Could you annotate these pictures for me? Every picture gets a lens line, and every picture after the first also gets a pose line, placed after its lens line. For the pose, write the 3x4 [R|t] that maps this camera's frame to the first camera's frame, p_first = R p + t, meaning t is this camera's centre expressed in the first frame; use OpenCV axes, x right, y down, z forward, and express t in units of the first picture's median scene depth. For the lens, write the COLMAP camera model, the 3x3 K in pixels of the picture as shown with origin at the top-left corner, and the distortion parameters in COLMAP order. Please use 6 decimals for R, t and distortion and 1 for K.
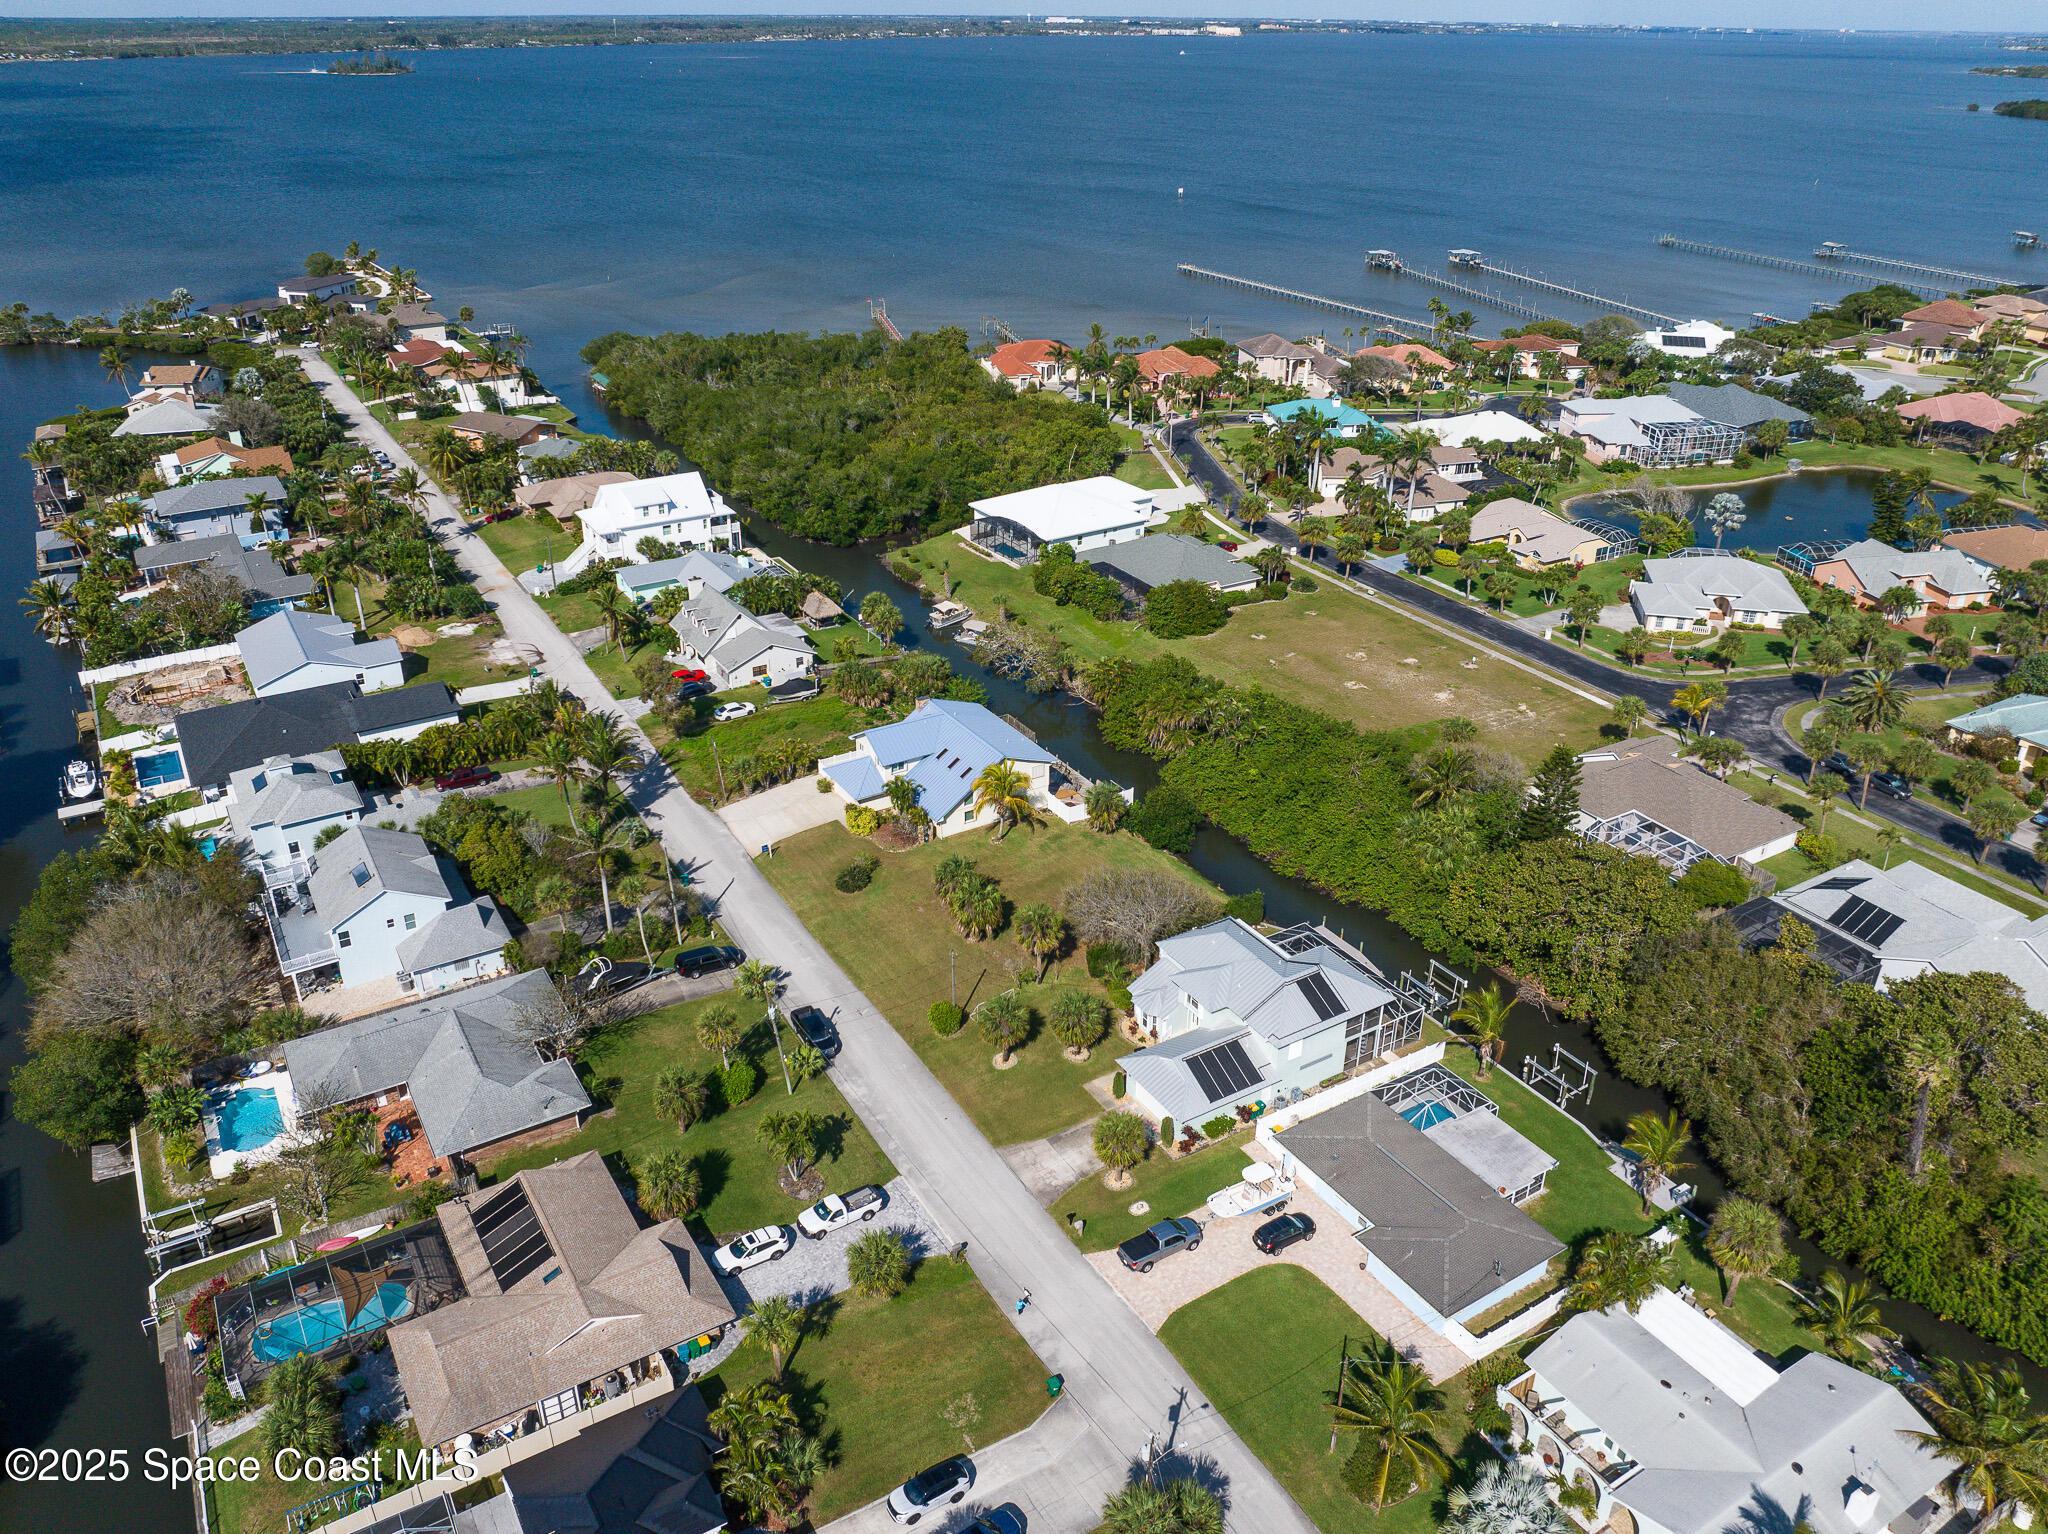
lens RADIAL K [[1505.2, 0, 1023.1], [0, 1505.2, 747.7], [0, 0, 1]] dist [-0.037040, -0.005451]
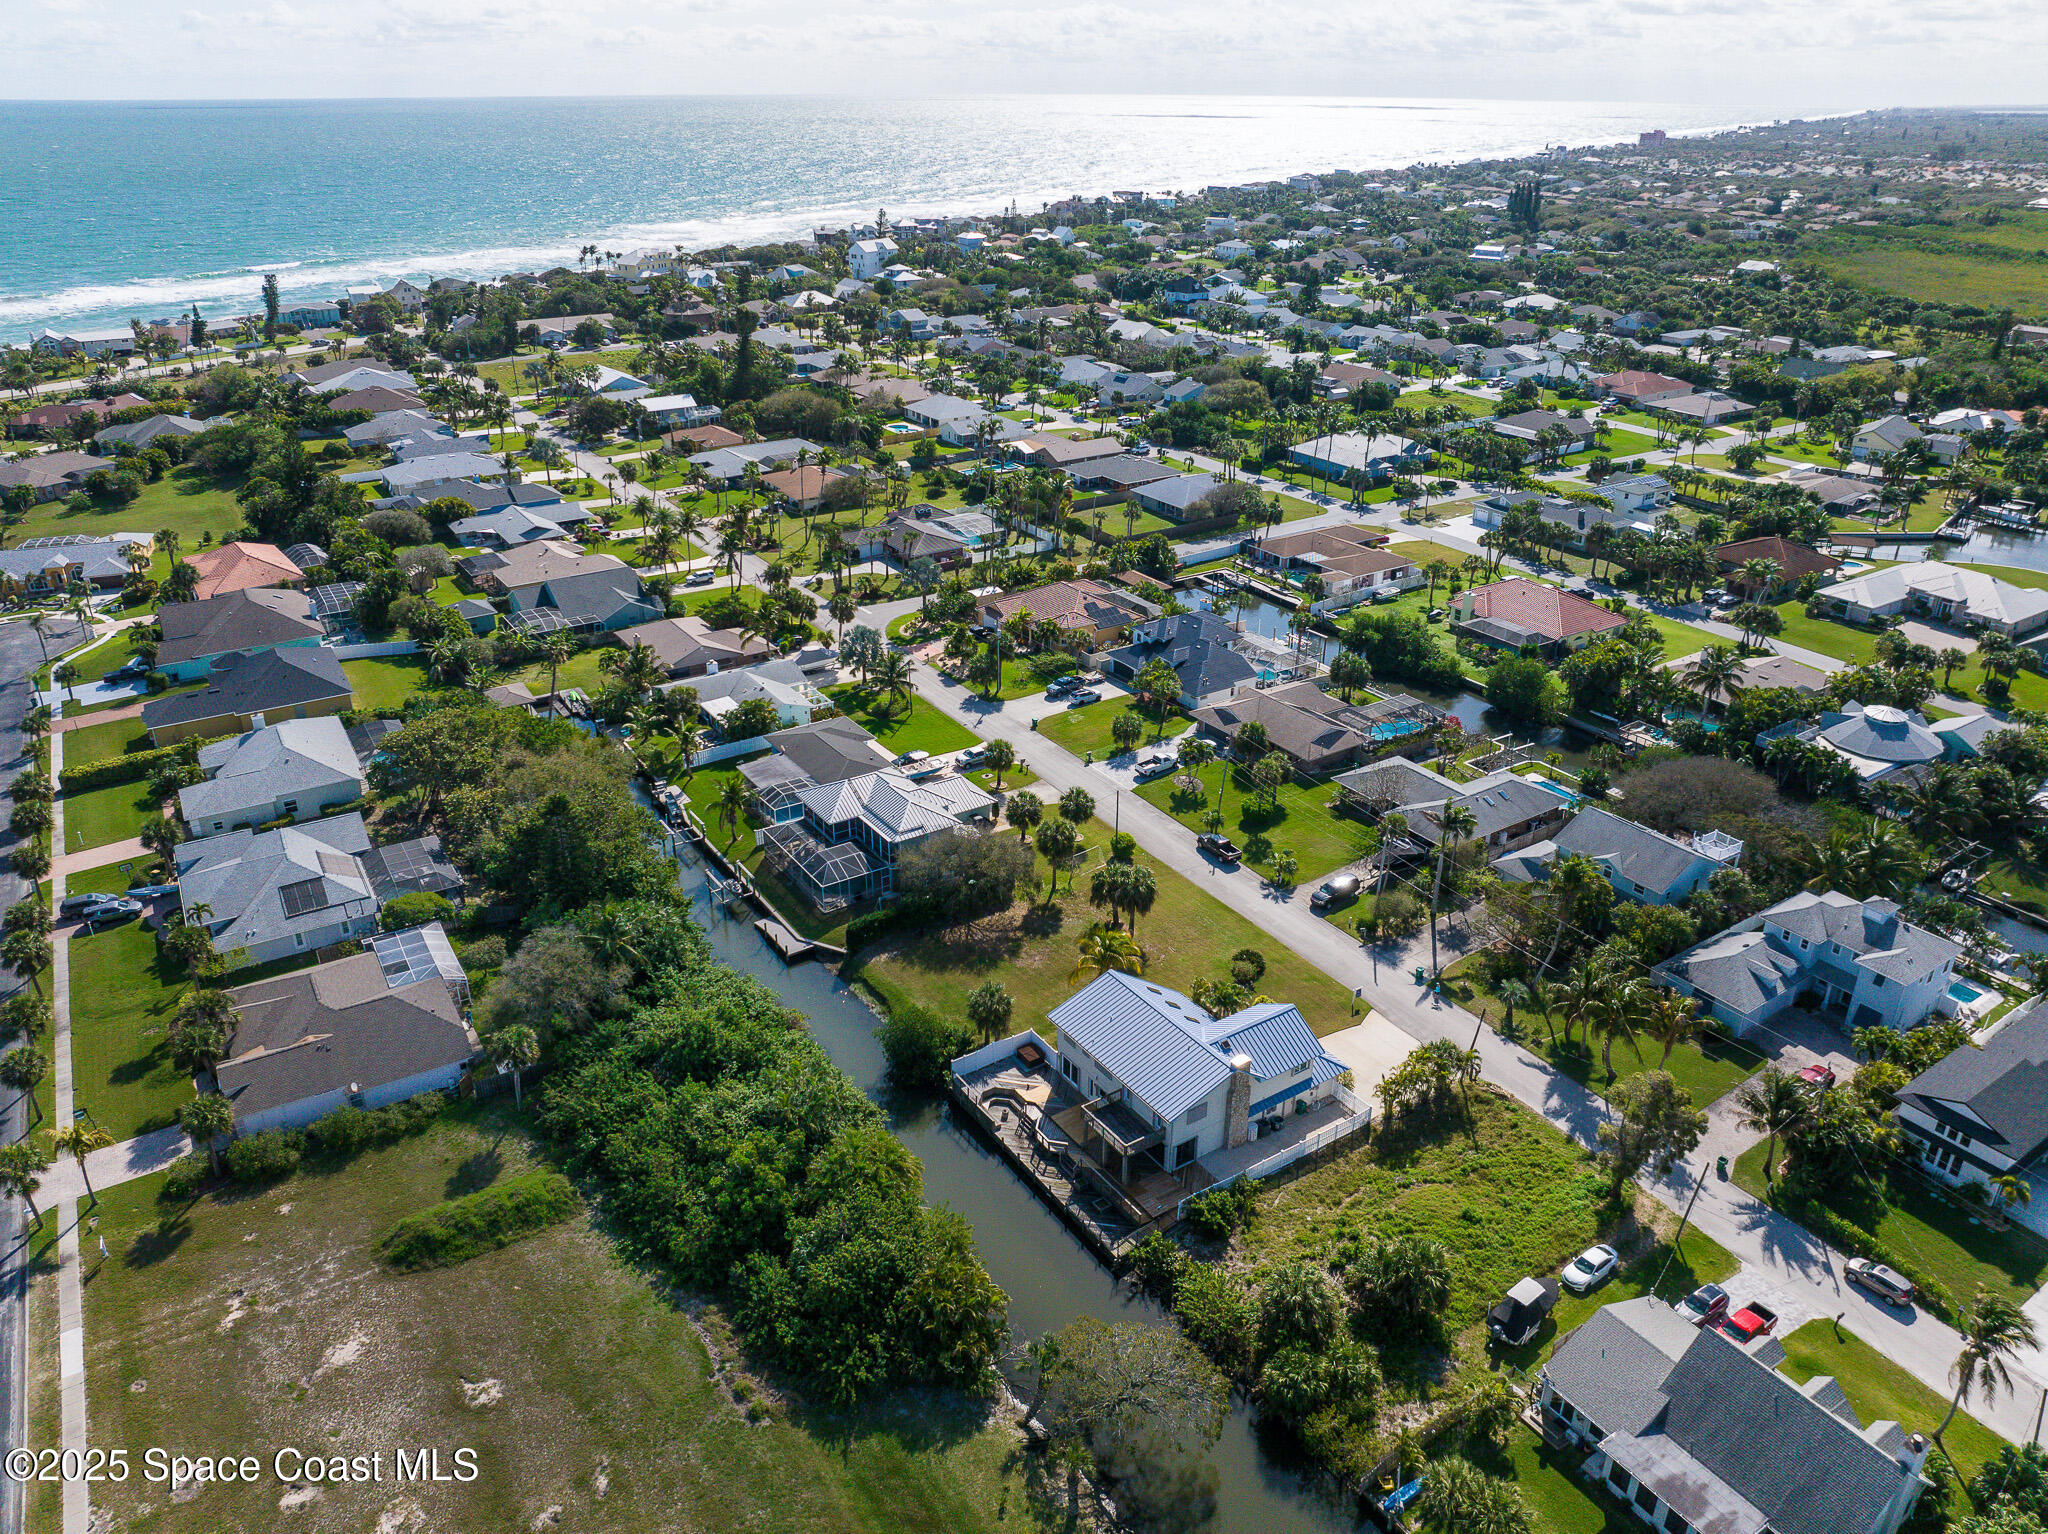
lens RADIAL K [[1438.2, 0, 1034.5], [0, 1438.2, 767.5], [0, 0, 1]] dist [-0.031409, -0.006974]
pose [[-0.999283, 0.007118, -0.037200, 0.047995], [-0.024905, 0.616484, 0.786973, -0.557197], [0.028535, 0.787335, -0.615864, 1.117426]]
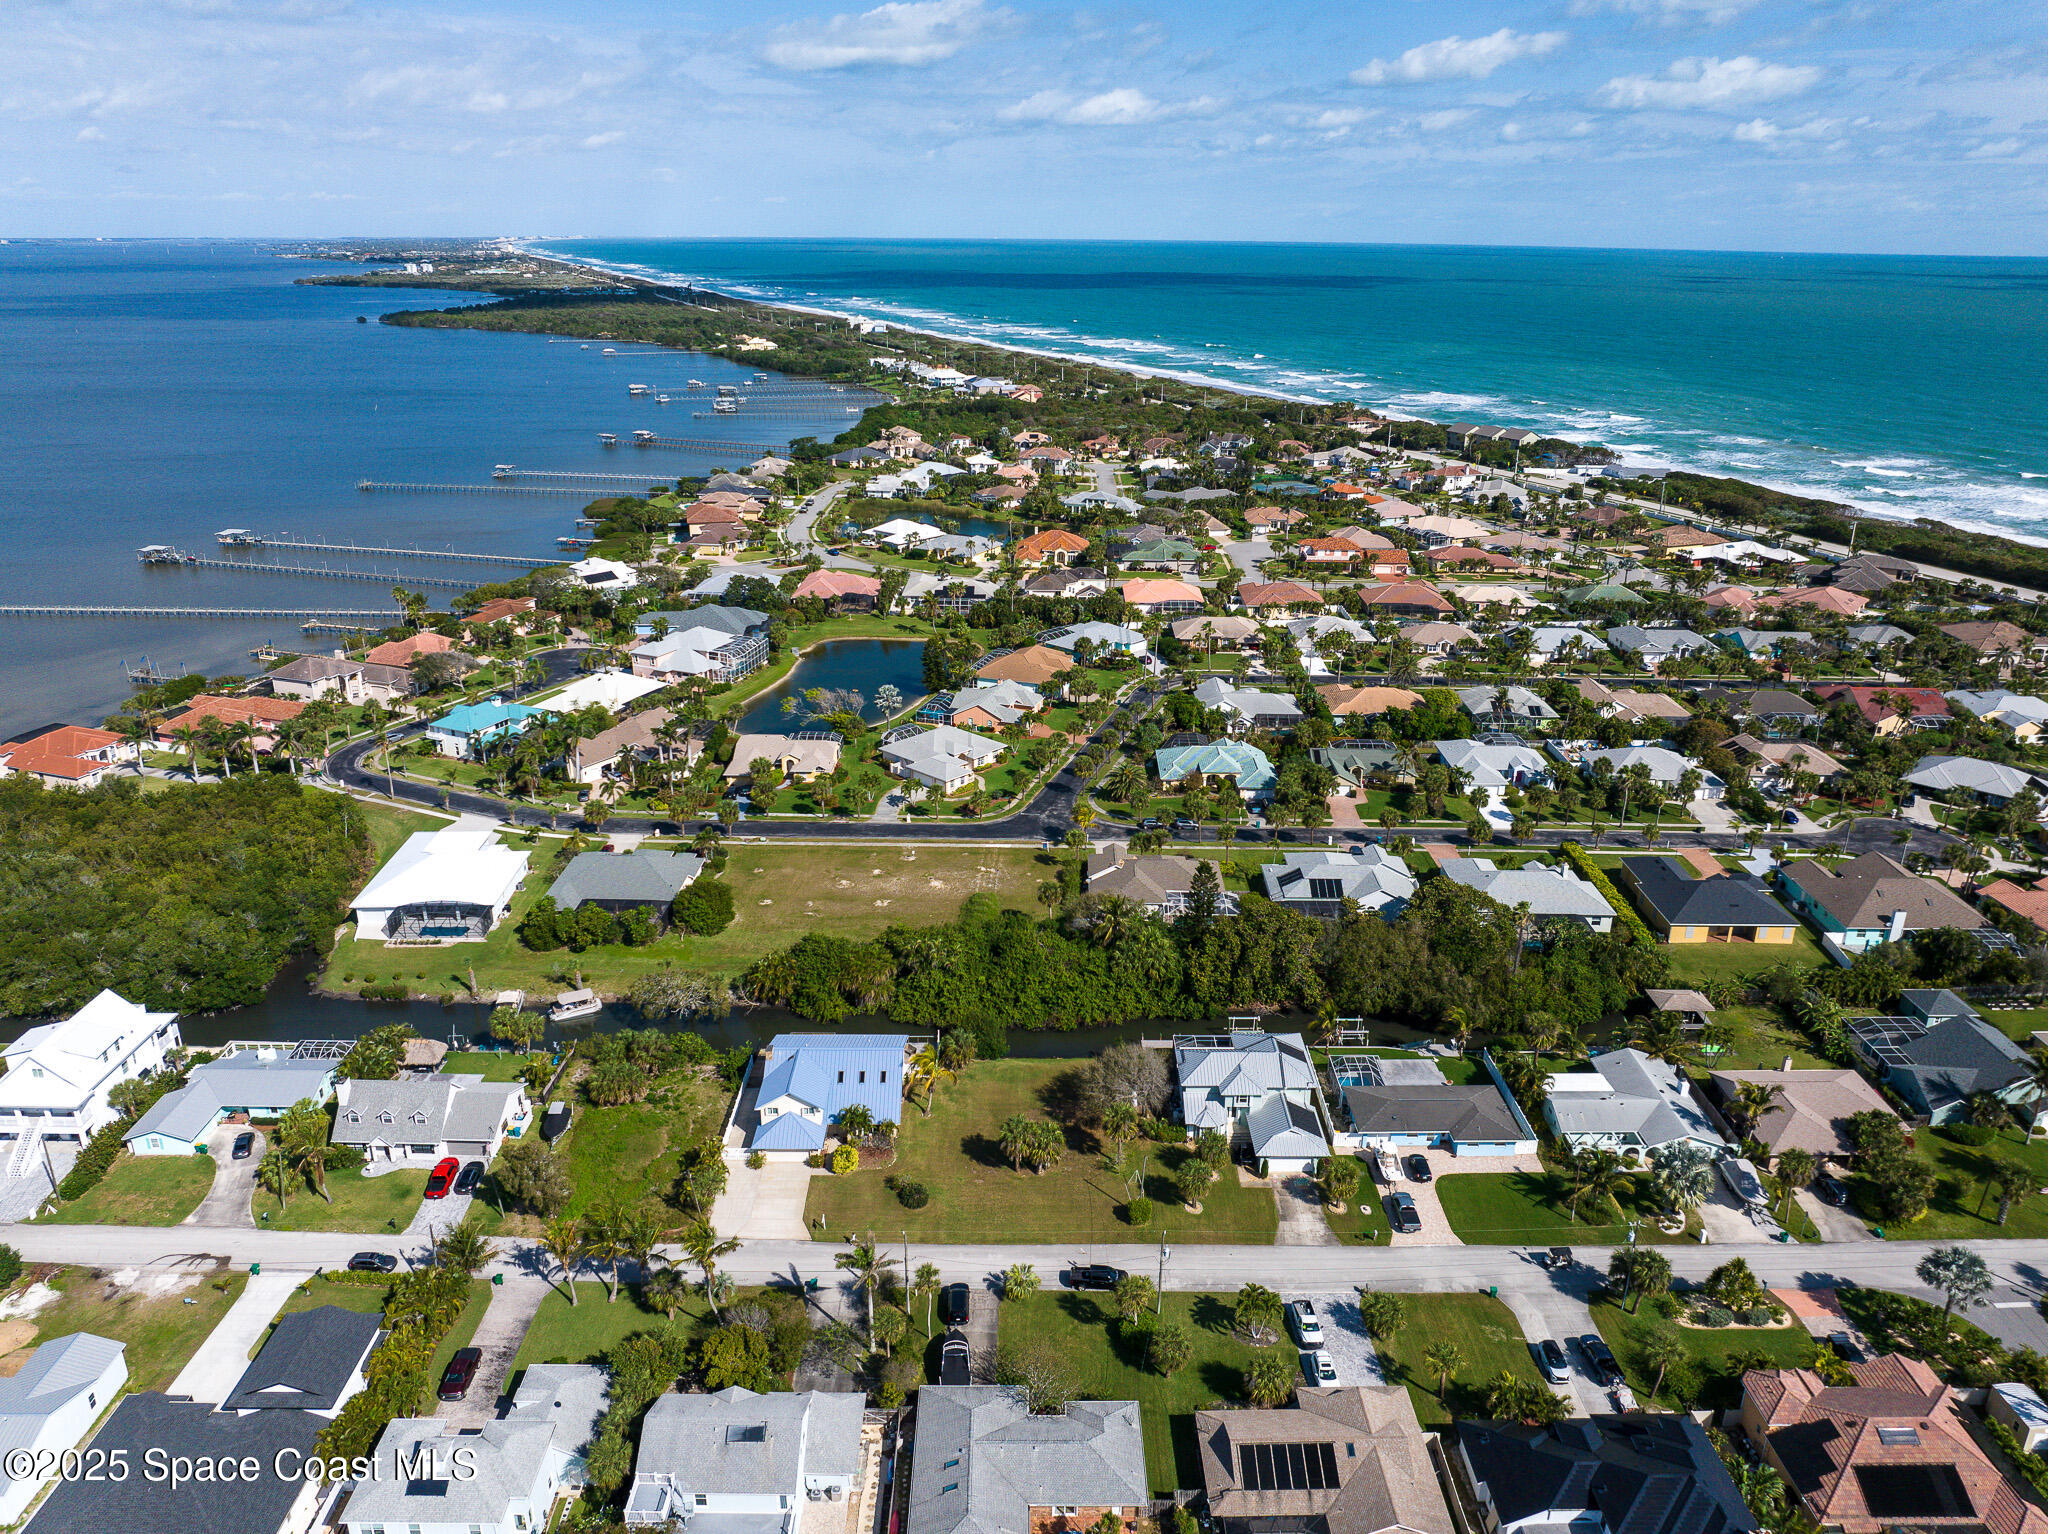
lens RADIAL K [[1438.2, 0, 1034.5], [0, 1438.2, 767.5], [0, 0, 1]] dist [-0.031409, -0.006974]
pose [[0.516206, -0.303184, 0.801007, -0.637989], [0.375350, 0.920732, 0.106607, -0.223563], [-0.769834, 0.245627, 0.589087, 0.153462]]
